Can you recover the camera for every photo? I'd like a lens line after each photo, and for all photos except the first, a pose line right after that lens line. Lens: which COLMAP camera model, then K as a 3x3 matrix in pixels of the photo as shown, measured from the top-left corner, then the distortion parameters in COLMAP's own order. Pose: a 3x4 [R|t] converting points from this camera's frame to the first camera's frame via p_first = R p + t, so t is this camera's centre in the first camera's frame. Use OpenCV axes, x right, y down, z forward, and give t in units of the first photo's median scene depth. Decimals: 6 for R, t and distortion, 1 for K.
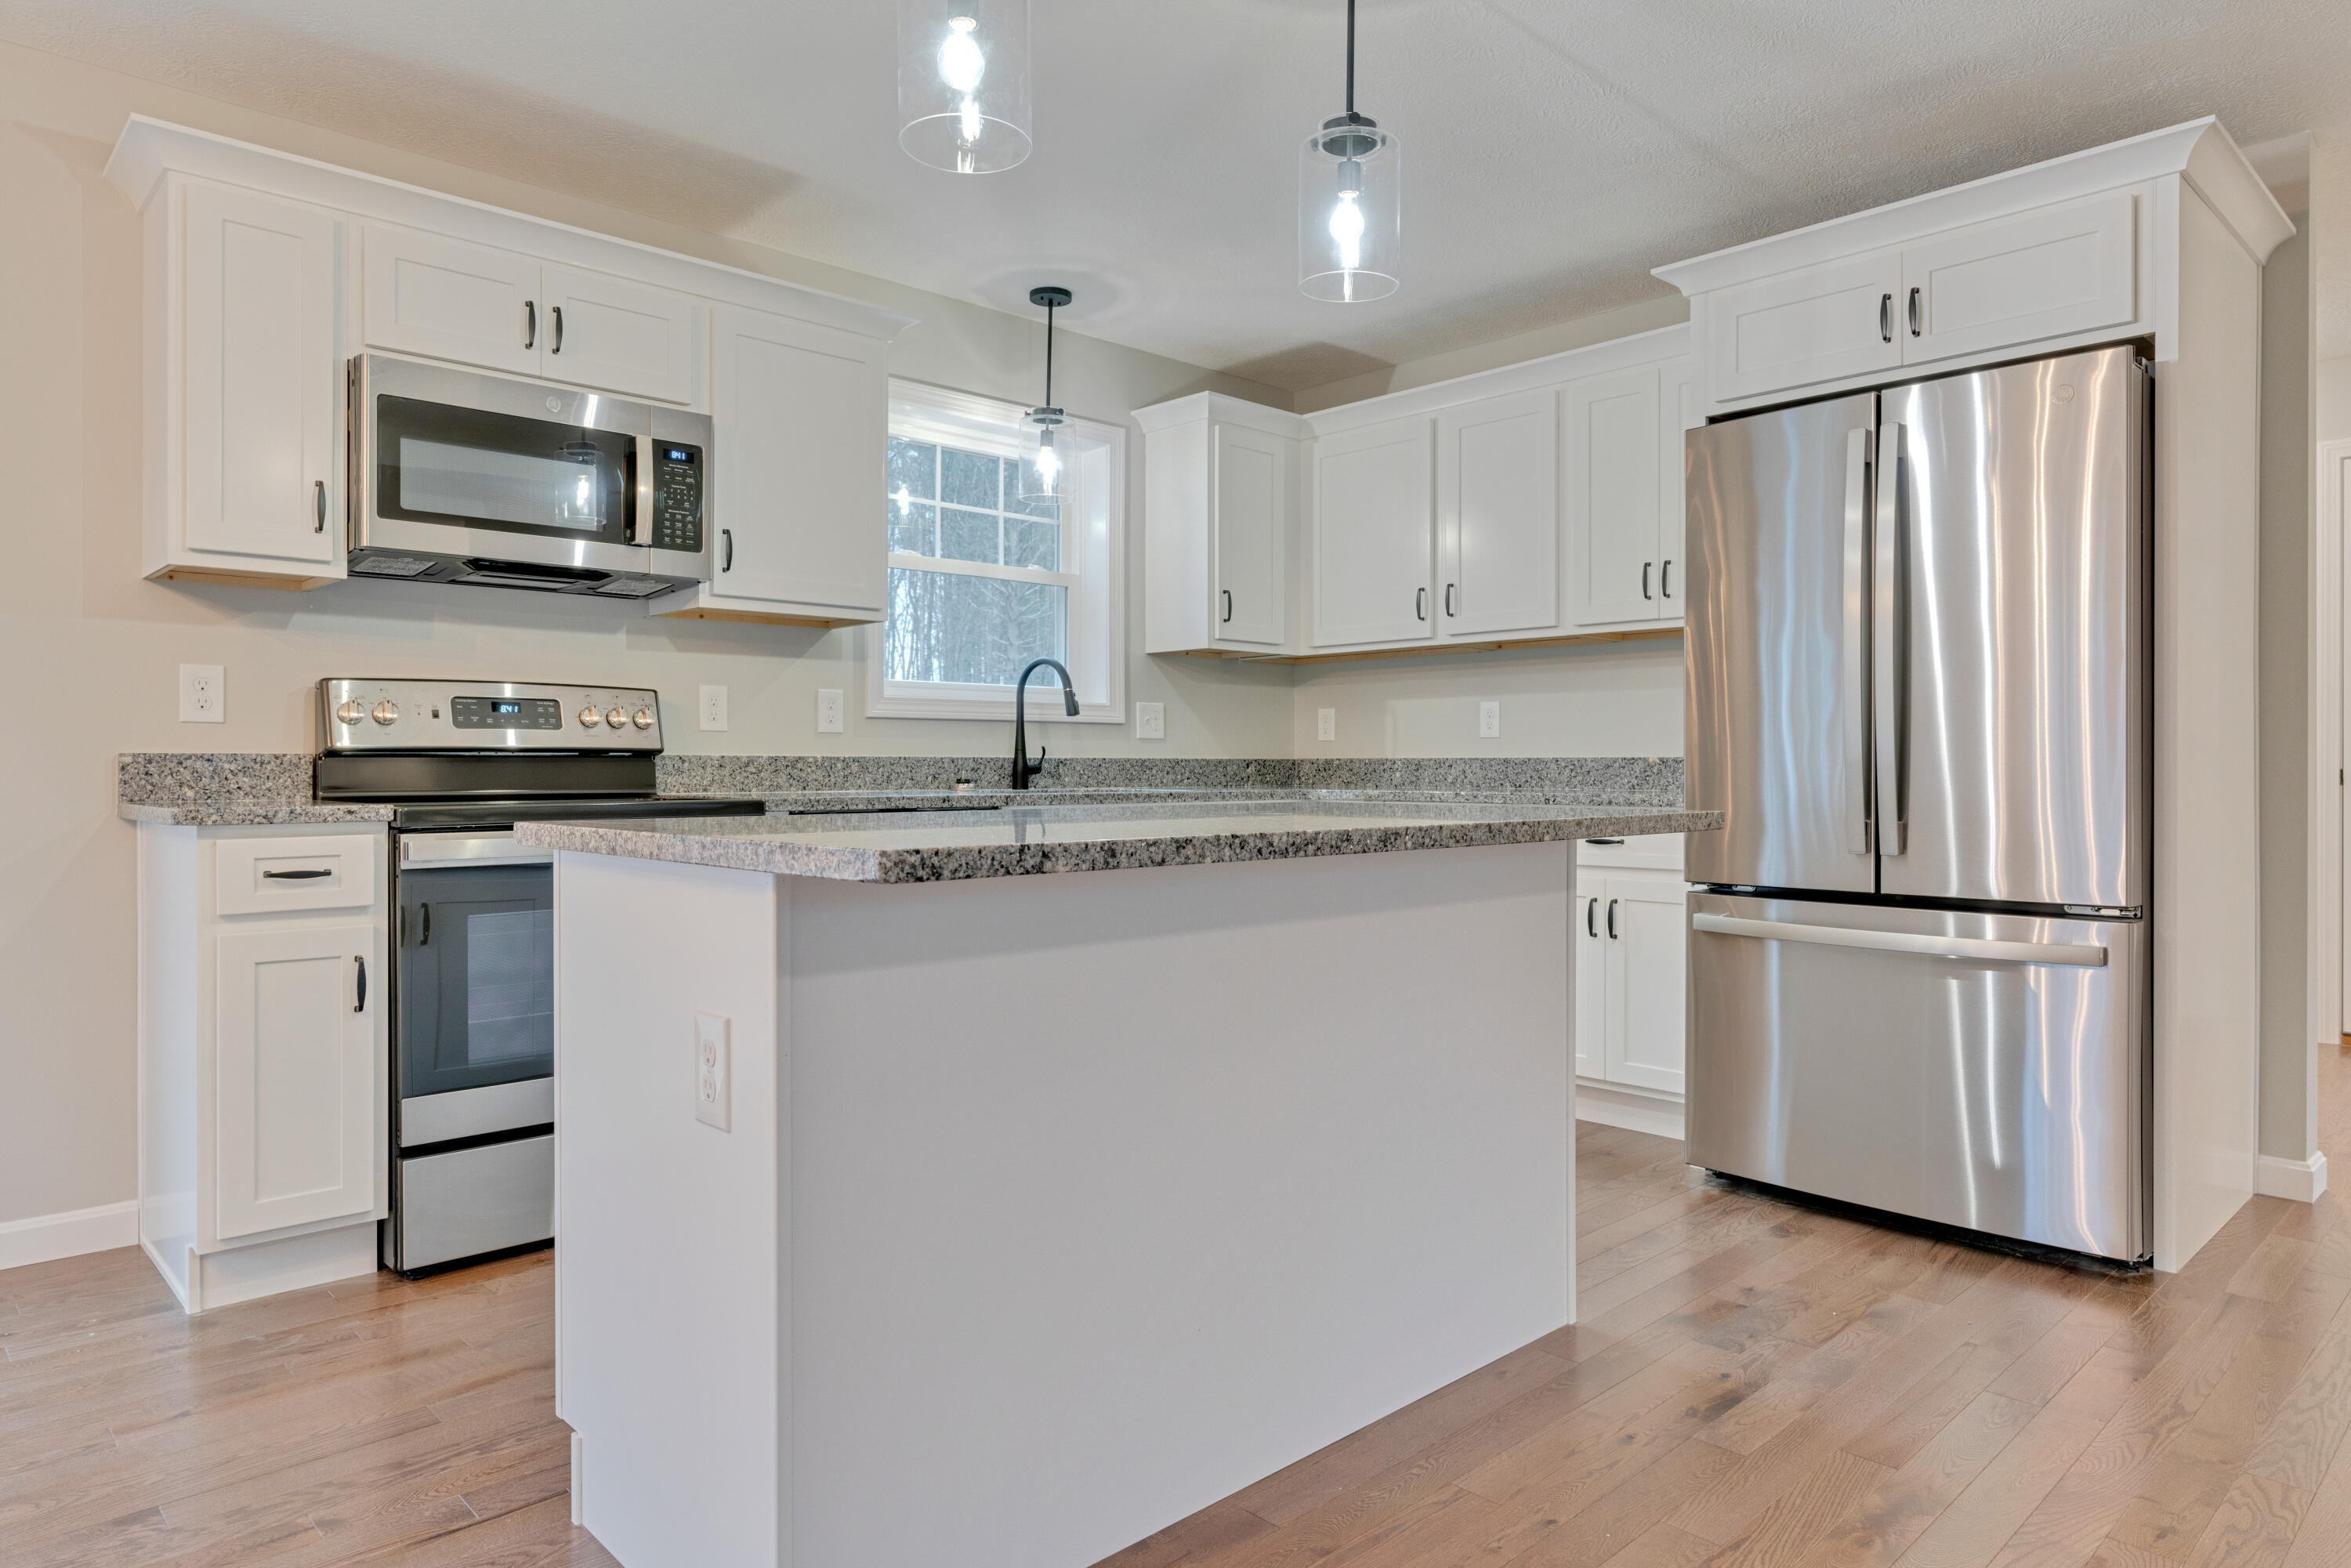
lens RADIAL K [[1426.8, 0, 1175.5], [0, 1426.8, 784.0], [0, 0, 1]] dist [0.000951, 0.000458]
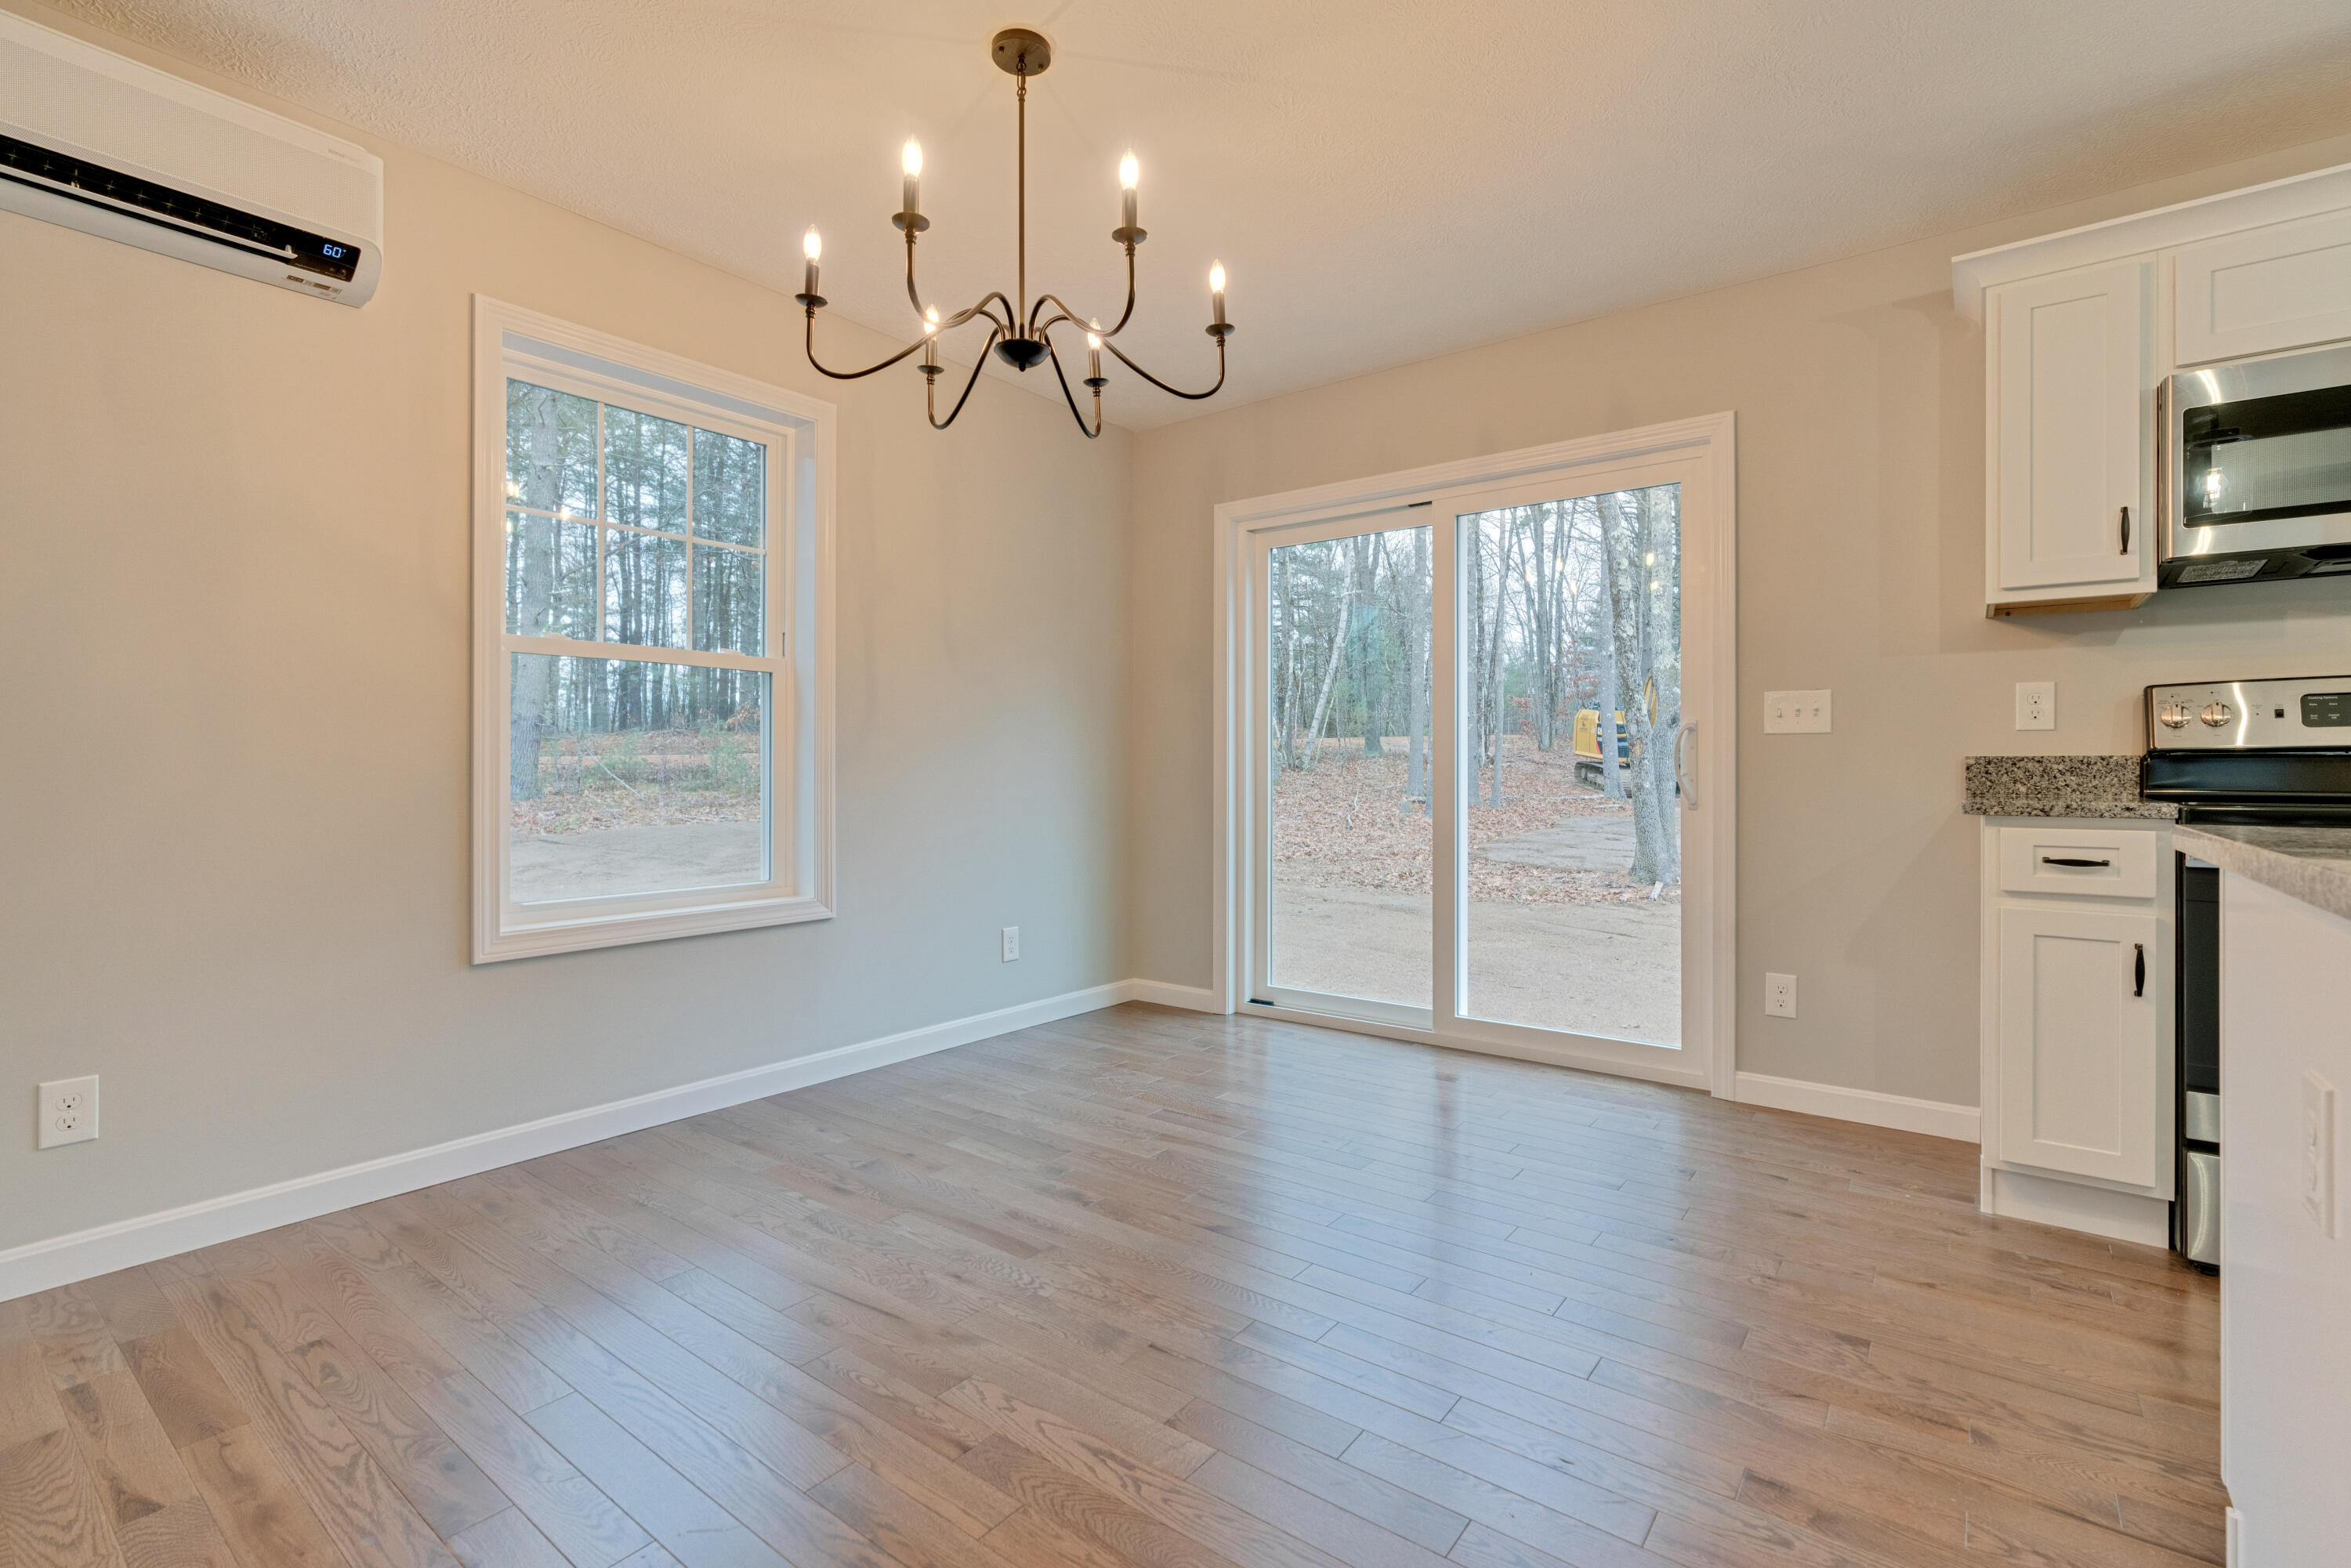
lens RADIAL K [[1047.1, 0, 1178.7], [0, 1047.1, 770.2], [0, 0, 1]] dist [-0.000779, -0.000007]
pose [[0.163090, 0.002388, -0.986608, 0.078461], [-0.012618, 0.999920, 0.000334, -0.000704], [0.986531, 0.012395, 0.163107, 0.154989]]
